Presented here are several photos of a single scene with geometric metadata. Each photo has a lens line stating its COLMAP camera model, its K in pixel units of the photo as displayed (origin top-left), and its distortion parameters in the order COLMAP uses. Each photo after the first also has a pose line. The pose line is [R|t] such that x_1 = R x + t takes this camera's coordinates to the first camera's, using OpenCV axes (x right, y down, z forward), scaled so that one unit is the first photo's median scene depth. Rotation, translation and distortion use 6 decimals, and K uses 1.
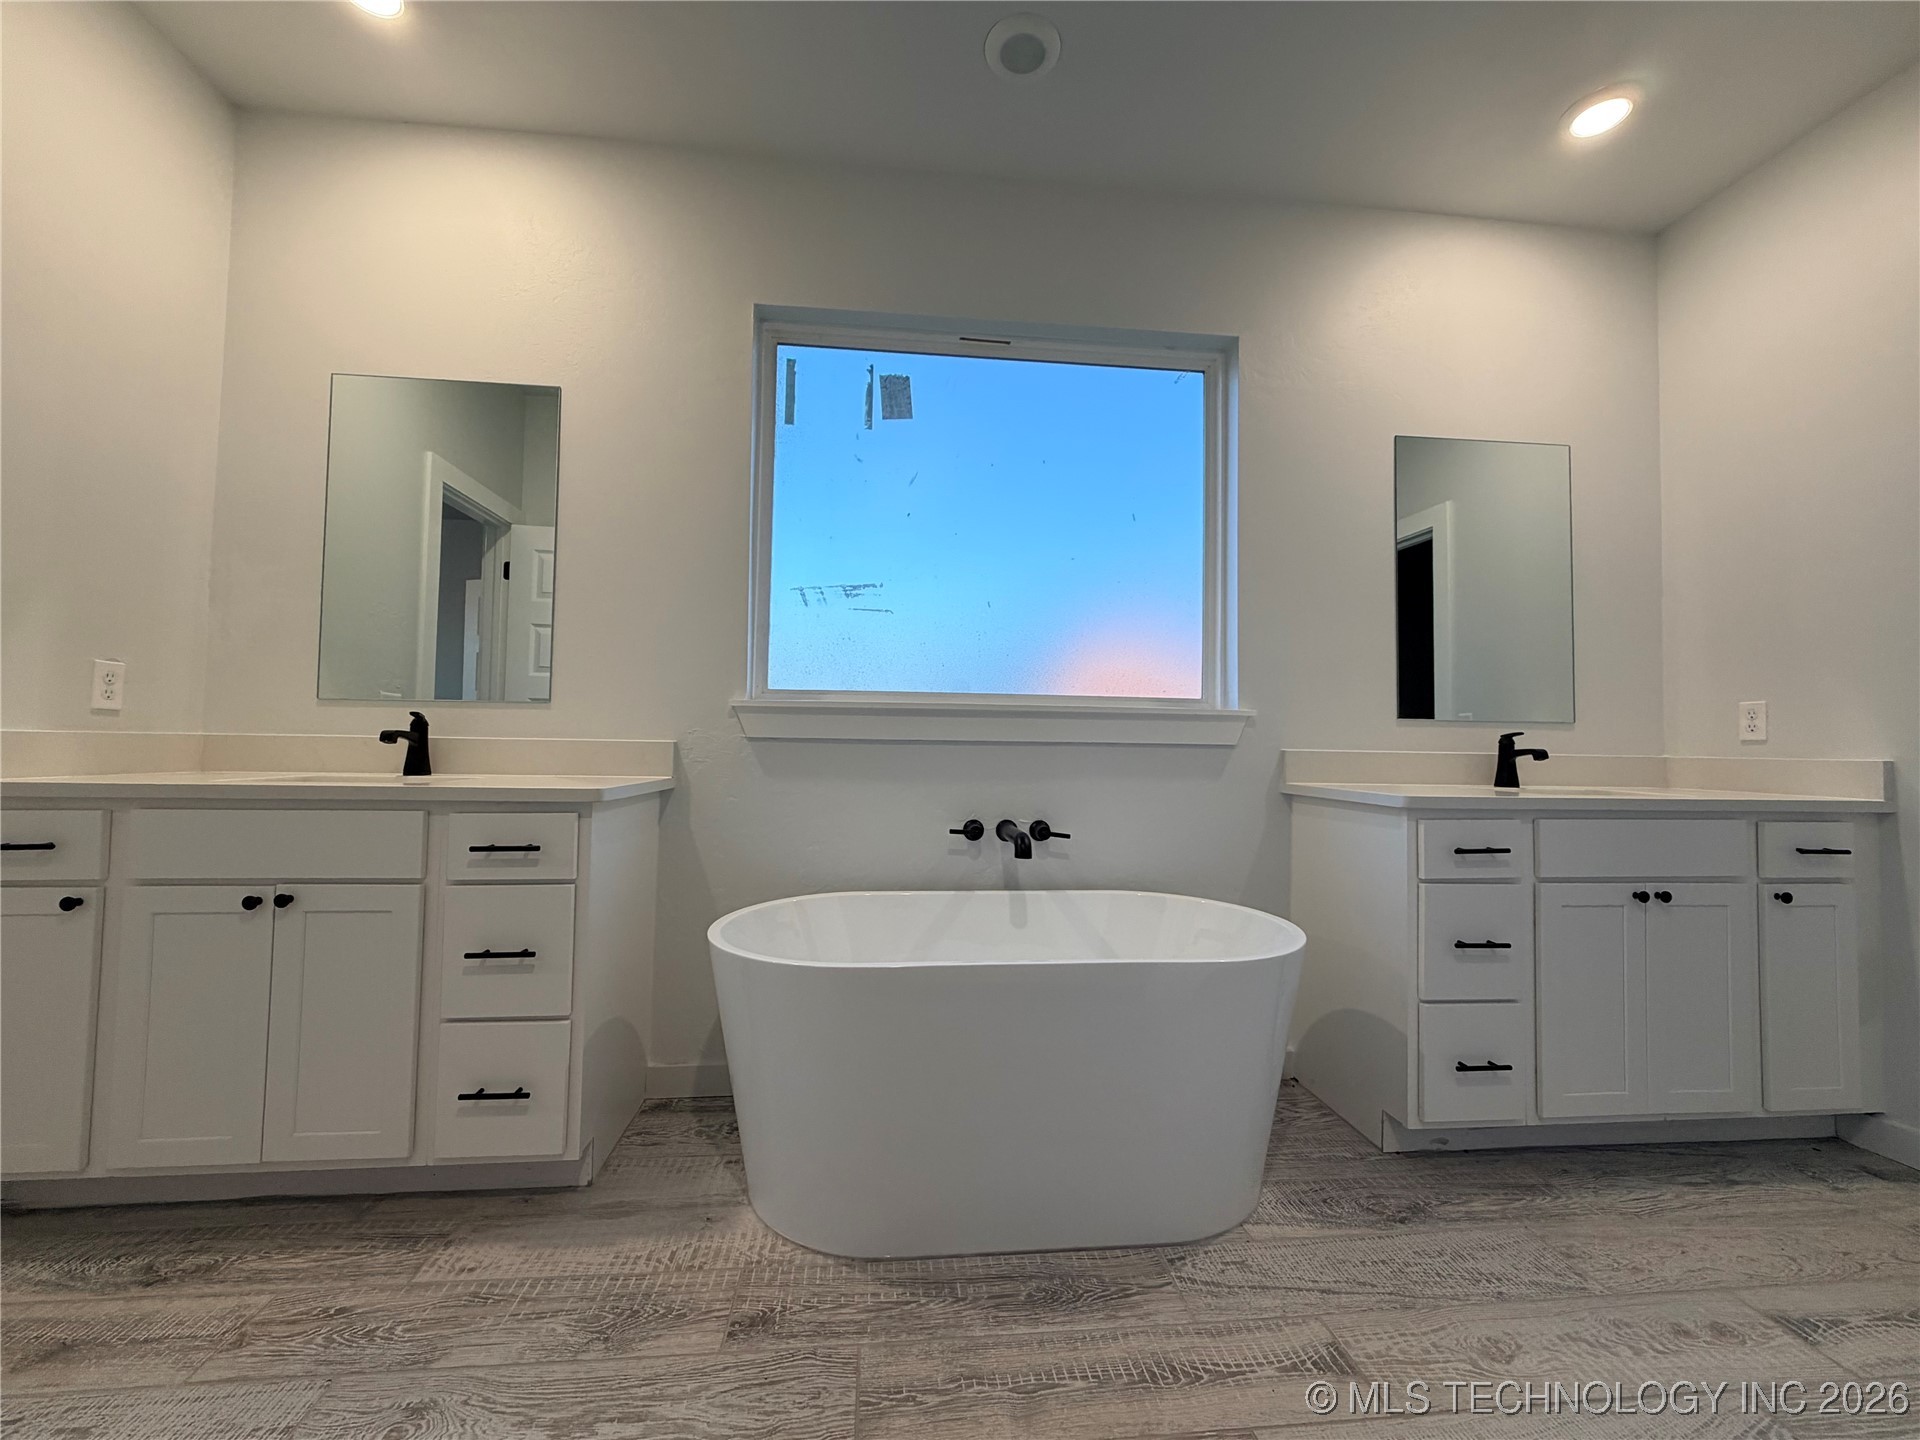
lens RADIAL K [[770.2, 0, 955.3], [0, 770.2, 717.2], [0, 0, 1]] dist [-0.000355, 0.000368]
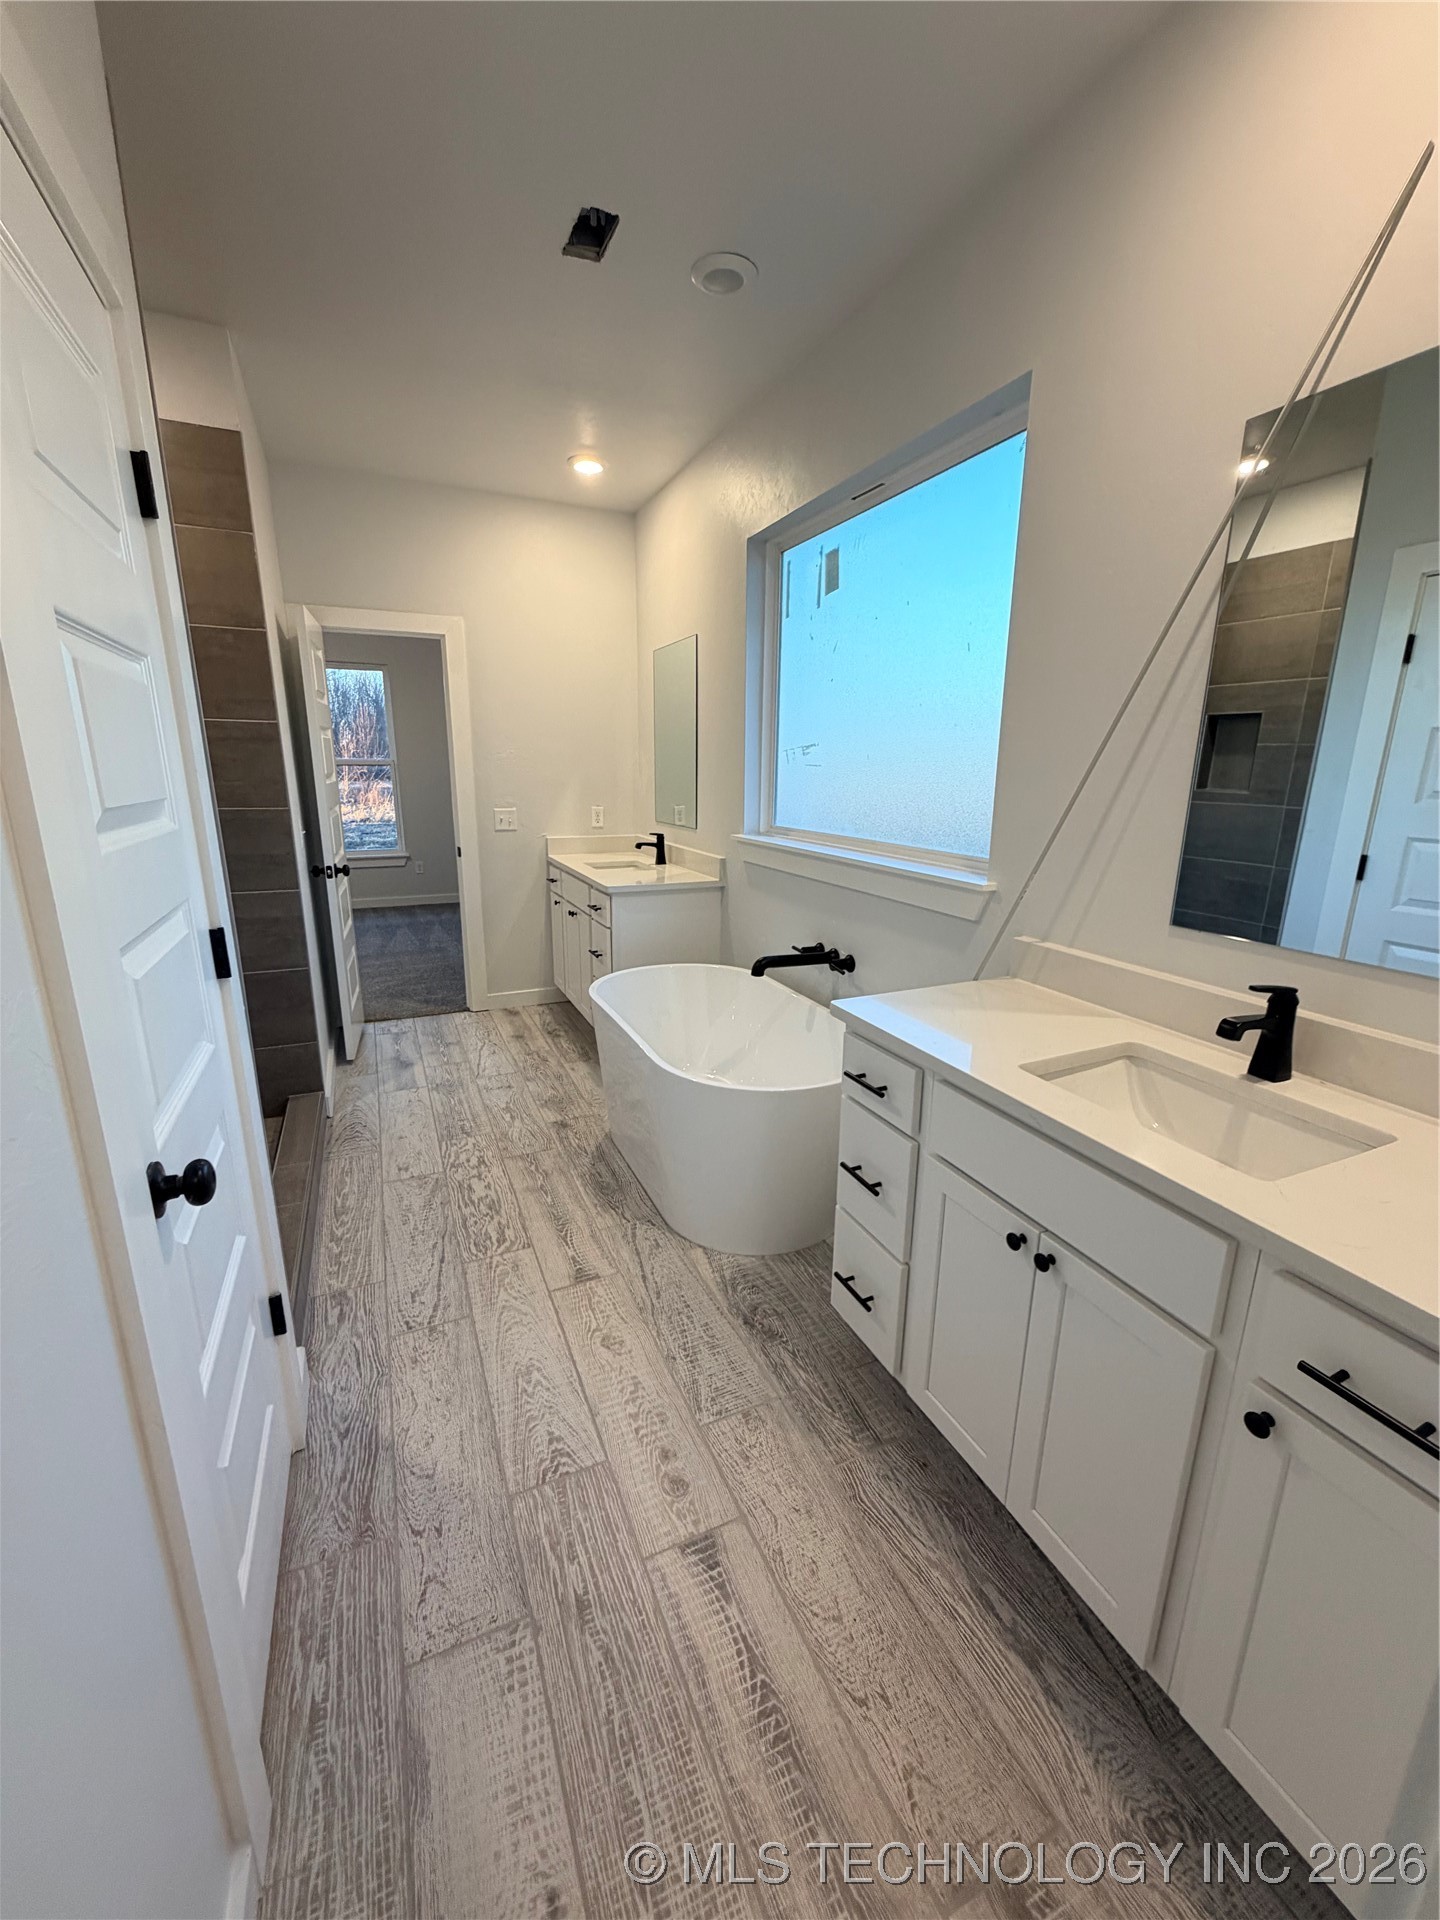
lens RADIAL K [[770.2, 0, 724.5], [0, 770.2, 961.1], [0, 0, 1]] dist [-0.000355, 0.000368]
pose [[0.316969, 0.221913, -0.922109, 1.625717], [0.029822, 0.969429, 0.243552, -0.210321], [0.947967, -0.104698, 0.300662, 0.681563]]
